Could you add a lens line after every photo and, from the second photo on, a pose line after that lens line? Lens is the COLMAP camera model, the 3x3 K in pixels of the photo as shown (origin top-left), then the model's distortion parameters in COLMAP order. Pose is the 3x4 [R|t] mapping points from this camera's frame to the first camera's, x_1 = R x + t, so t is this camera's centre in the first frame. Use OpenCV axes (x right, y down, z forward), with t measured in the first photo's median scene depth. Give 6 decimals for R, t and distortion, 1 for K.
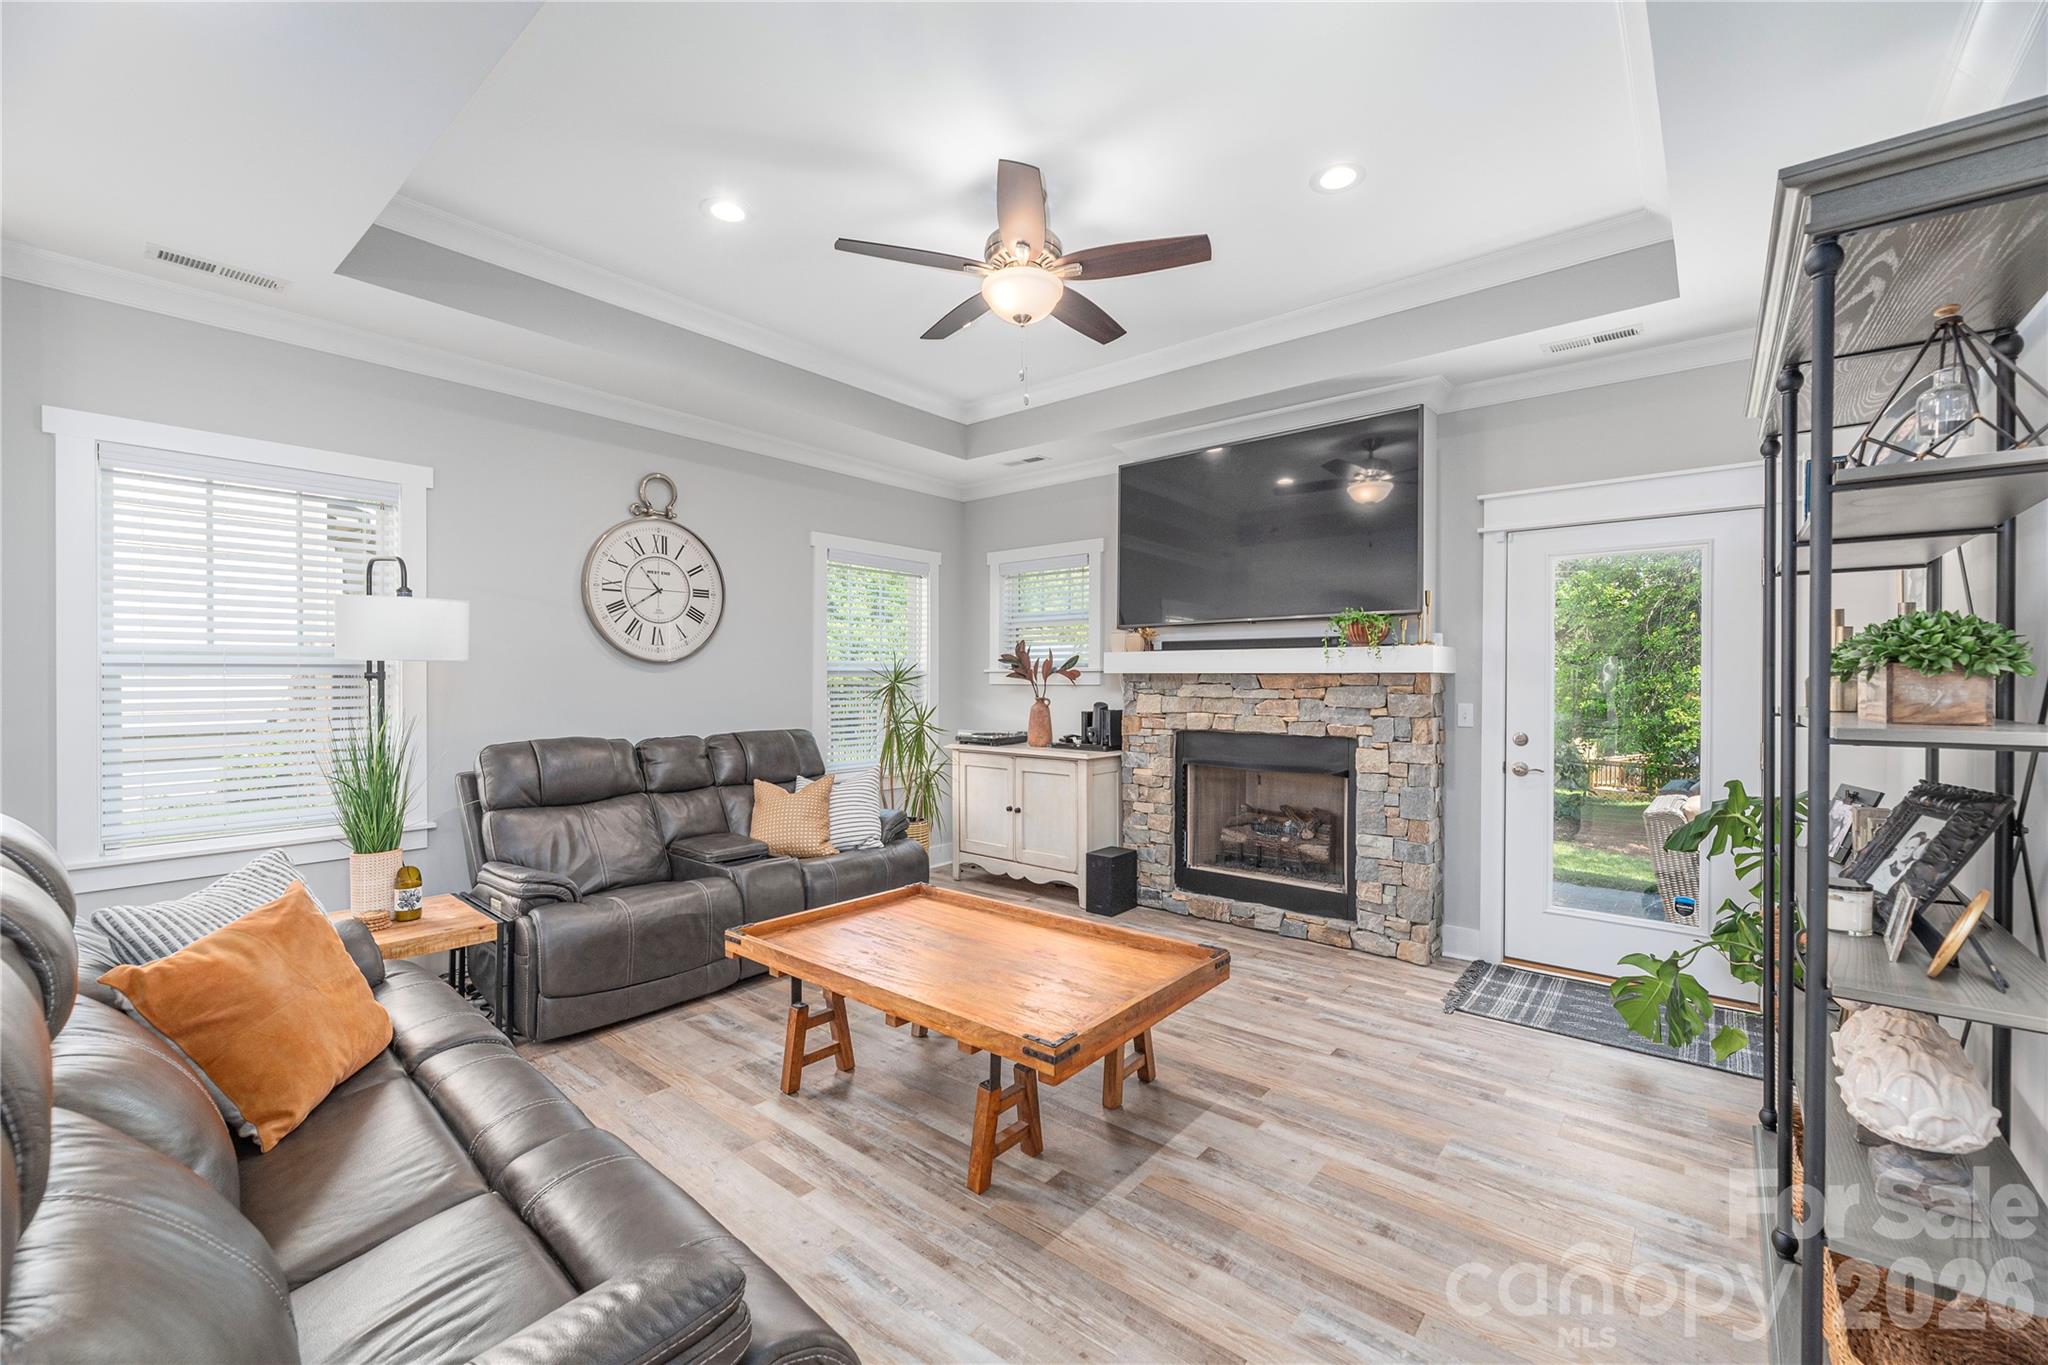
lens RADIAL K [[829.4, 0, 1024.0], [0, 829.4, 682.5], [0, 0, 1]] dist [-0.001824, -0.000085]
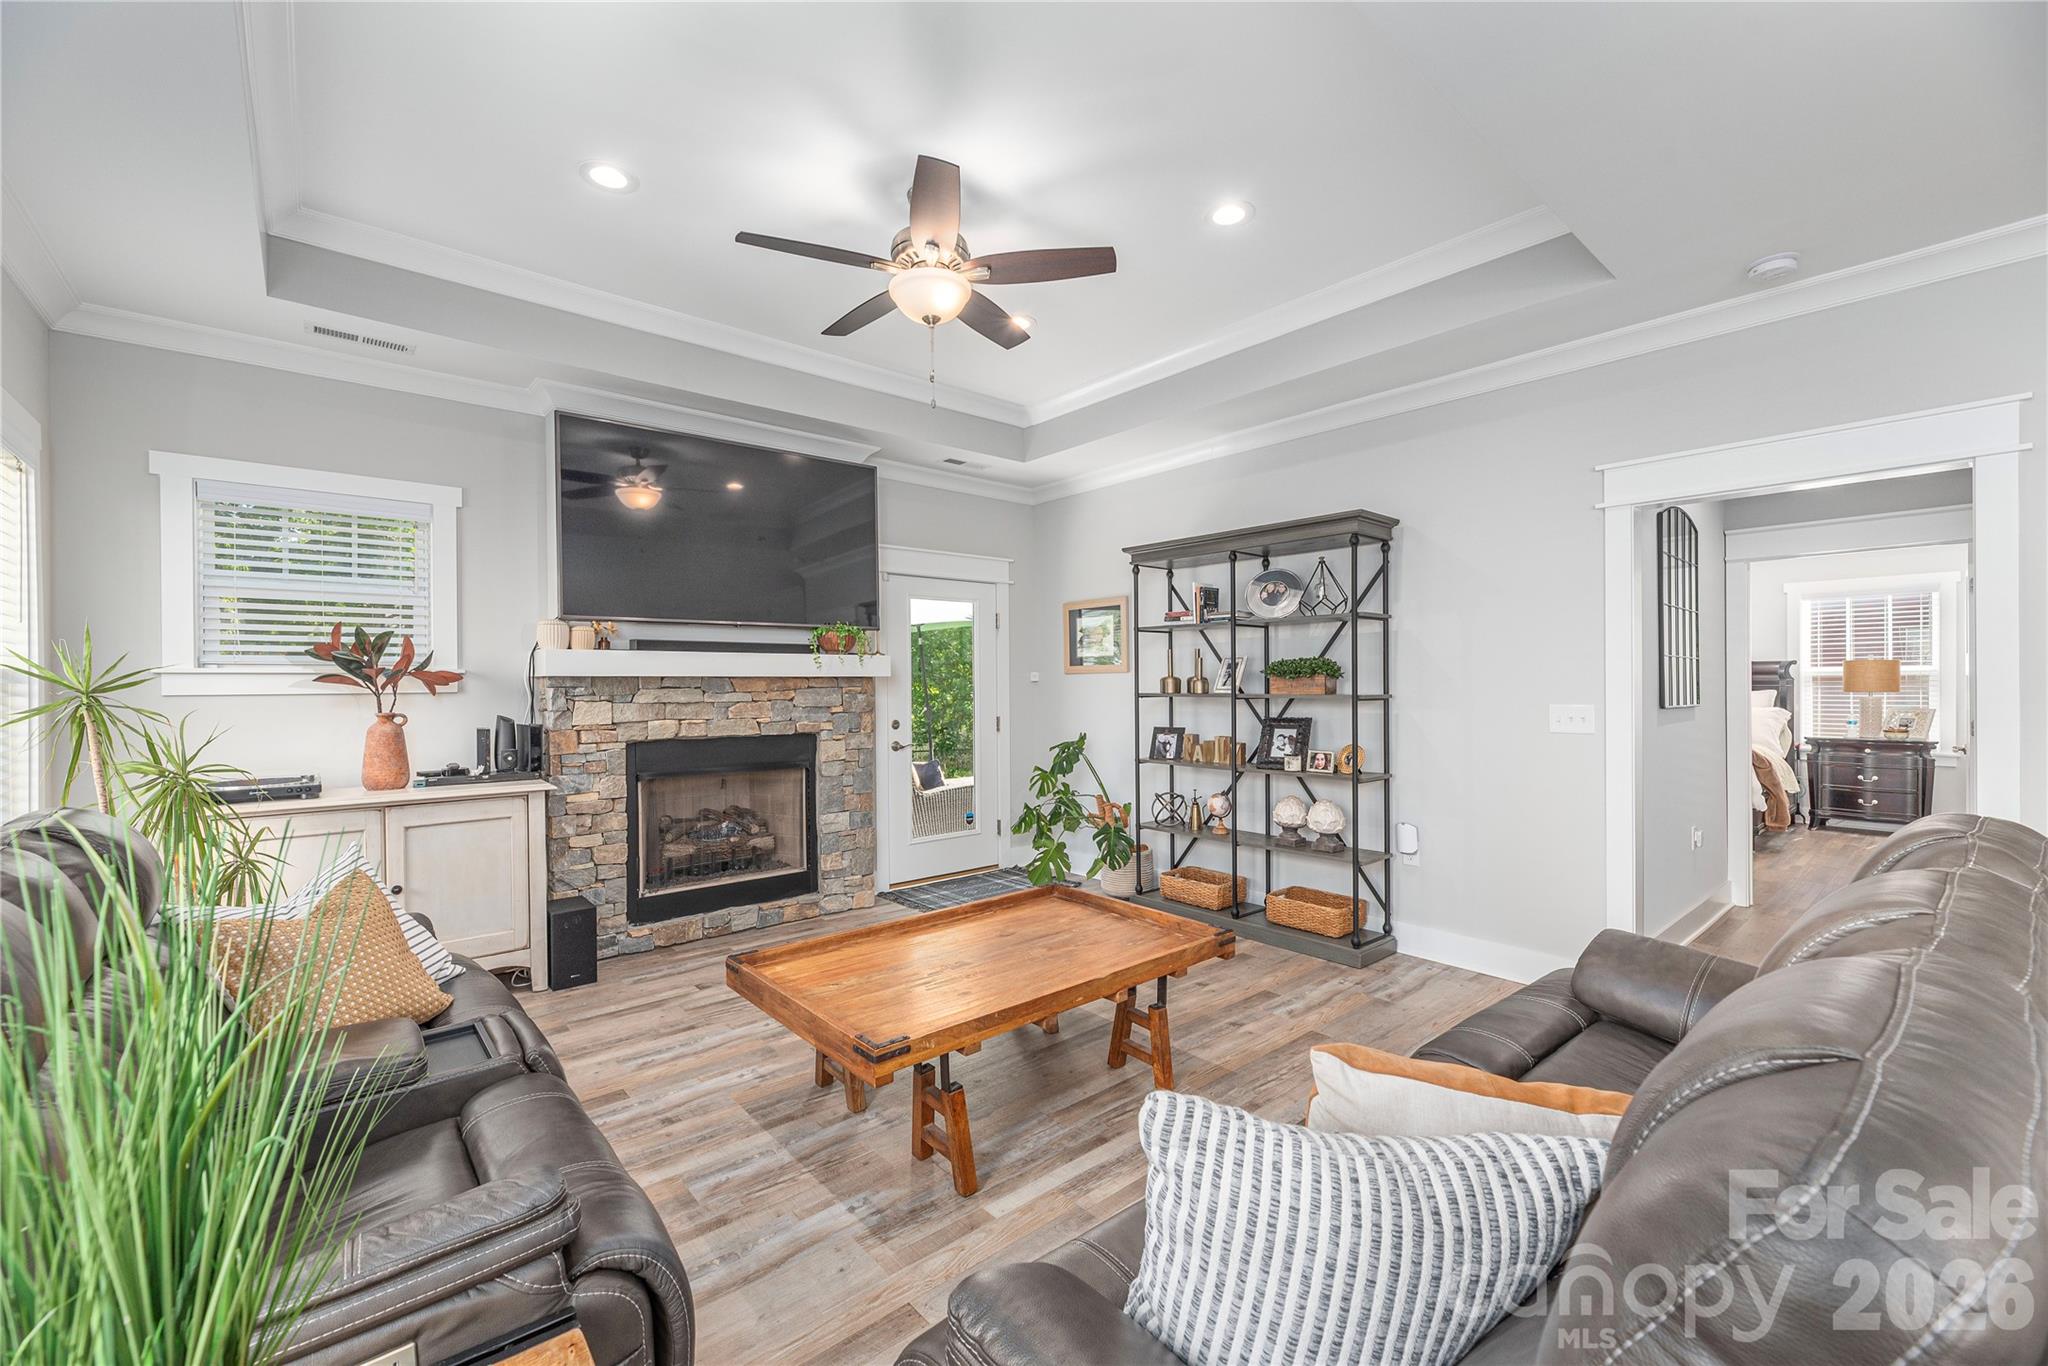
lens RADIAL K [[829.4, 0, 1024.0], [0, 829.4, 683.0], [0, 0, 1]] dist [-0.001824, -0.000085]
pose [[0.174893, -0.006052, 0.984569, -0.630320], [0.008801, 0.999951, 0.004583, -0.004753], [-0.984548, 0.007864, 0.174938, 0.471230]]
